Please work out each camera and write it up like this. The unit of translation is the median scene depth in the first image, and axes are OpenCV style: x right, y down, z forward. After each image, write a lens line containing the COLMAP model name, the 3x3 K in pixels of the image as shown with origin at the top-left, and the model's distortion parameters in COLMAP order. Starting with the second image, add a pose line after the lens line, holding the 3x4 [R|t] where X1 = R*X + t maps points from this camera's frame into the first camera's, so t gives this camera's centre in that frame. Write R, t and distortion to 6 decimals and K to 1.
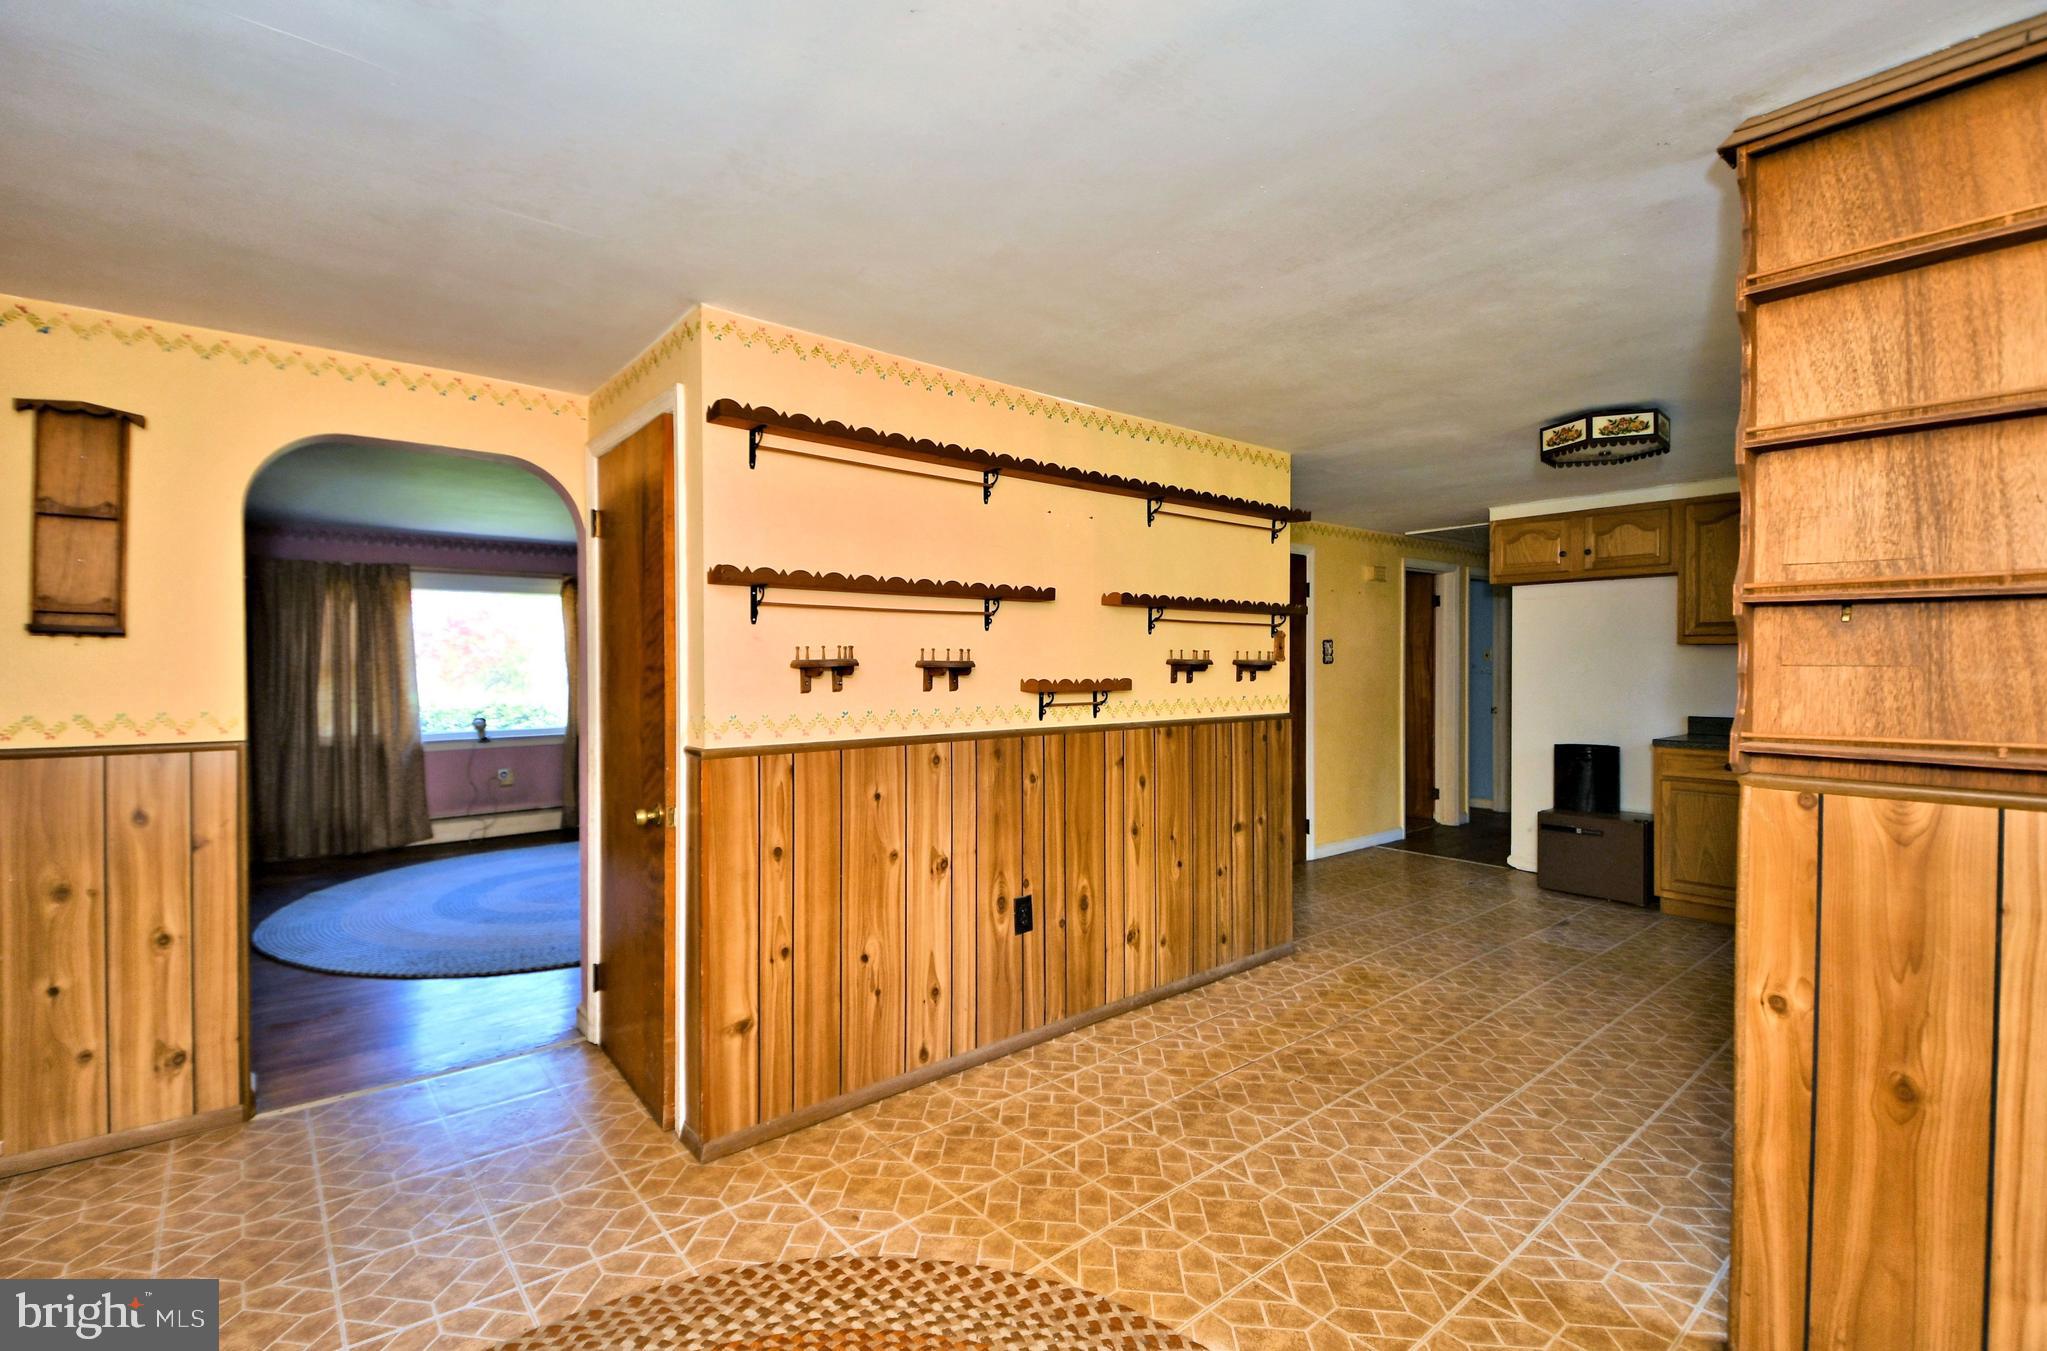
lens RADIAL K [[933.6, 0, 1034.2], [0, 933.6, 663.7], [0, 0, 1]] dist [-0.010745, -0.006039]
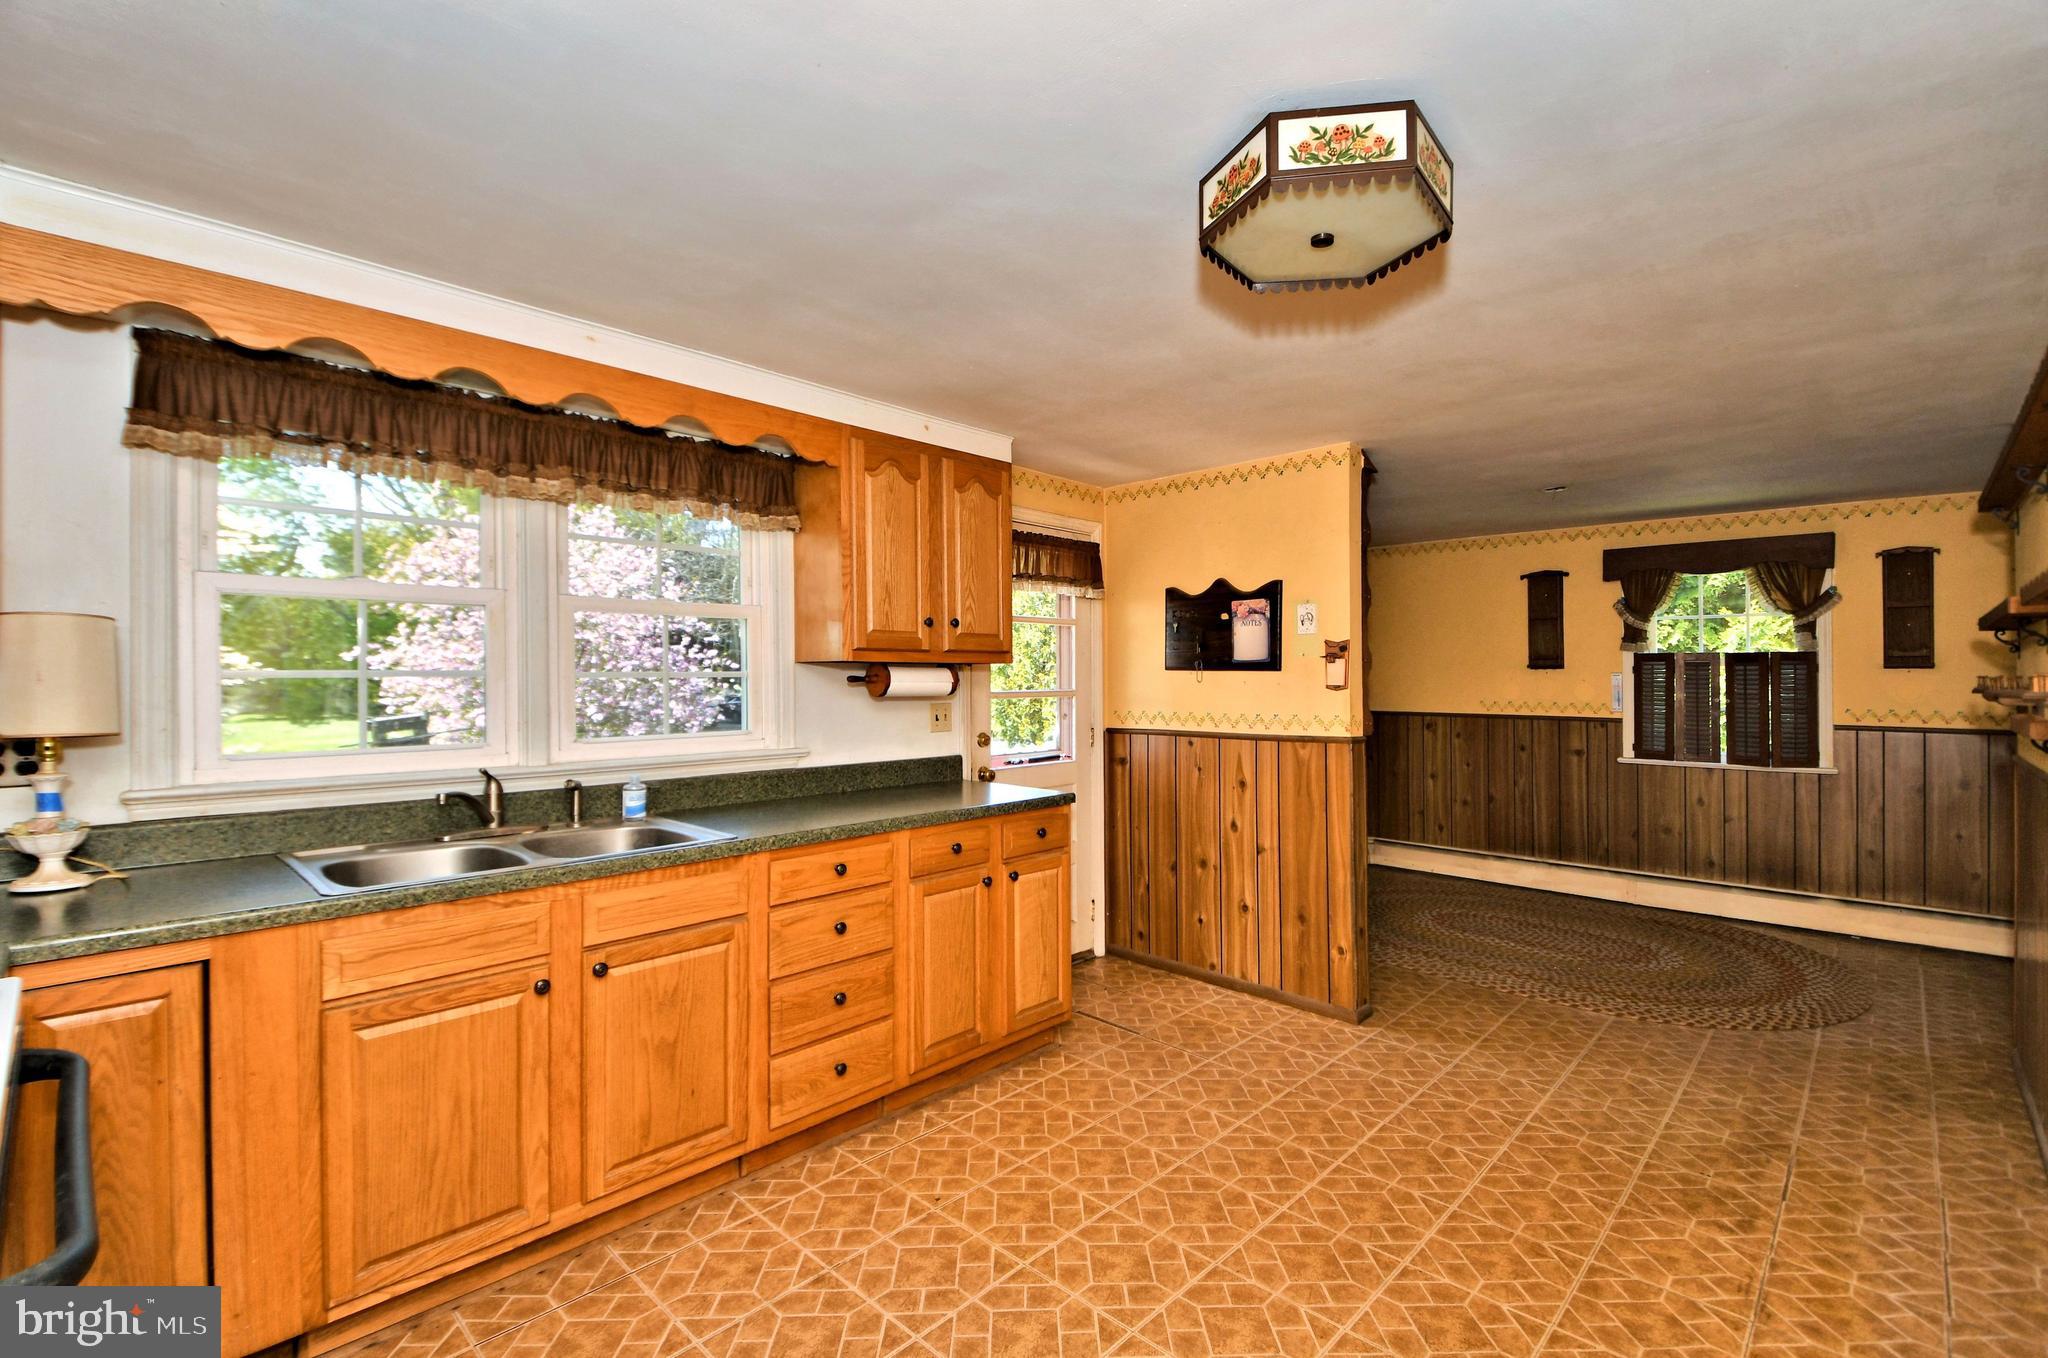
lens RADIAL K [[934.0, 0, 1023.0], [0, 934.0, 676.6], [0, 0, 1]] dist [-0.010745, -0.006039]
pose [[-0.997362, 0.005140, -0.072399, 1.134267], [0.004574, 0.999958, 0.007976, -0.059909], [0.072437, 0.007624, -0.997344, 2.063001]]
